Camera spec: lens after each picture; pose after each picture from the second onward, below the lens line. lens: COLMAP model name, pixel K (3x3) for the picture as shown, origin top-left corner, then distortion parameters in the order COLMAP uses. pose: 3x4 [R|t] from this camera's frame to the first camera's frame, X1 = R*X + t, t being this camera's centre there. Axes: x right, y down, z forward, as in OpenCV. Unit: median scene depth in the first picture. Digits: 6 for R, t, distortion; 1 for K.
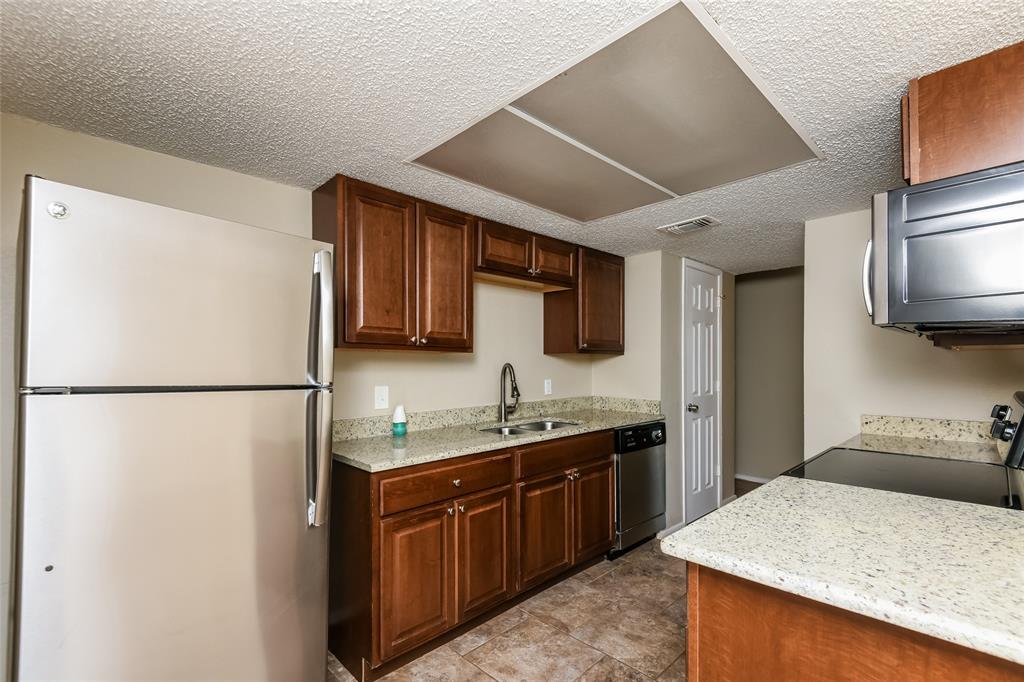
lens RADIAL K [[466.3, 0, 504.7], [0, 466.3, 339.9], [0, 0, 1]] dist [0.033361, -0.015249]
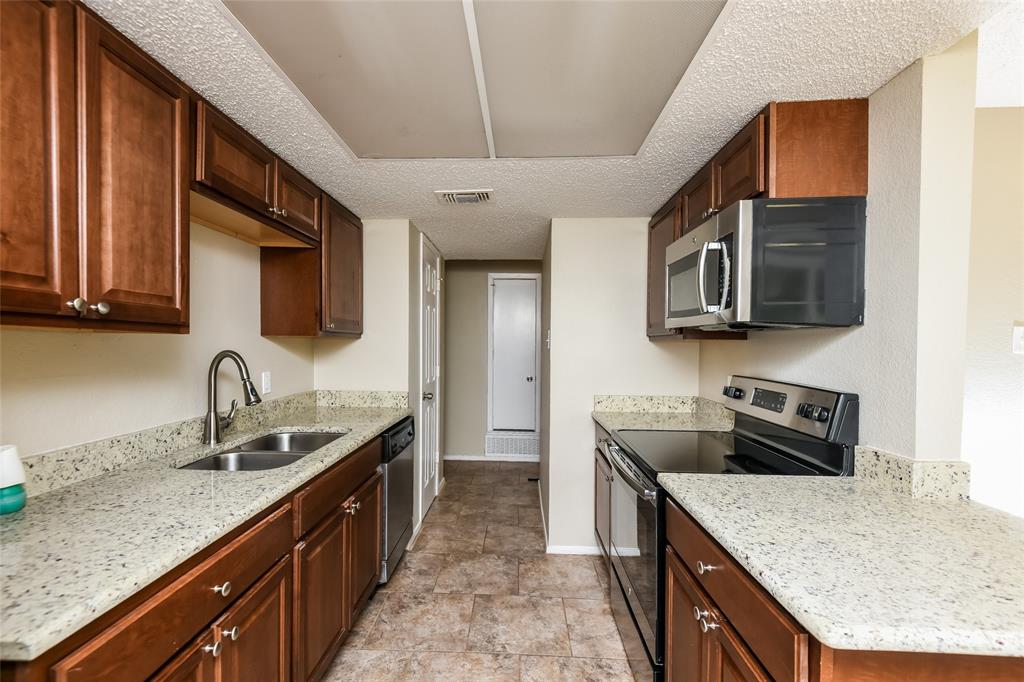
lens RADIAL K [[466.3, 0, 504.7], [0, 466.3, 339.9], [0, 0, 1]] dist [0.033361, -0.015249]
pose [[0.721462, 0.014146, 0.692310, -0.189683], [-0.044693, 0.998658, 0.026170, 0.002903], [-0.691010, -0.049822, 0.721126, 0.331099]]
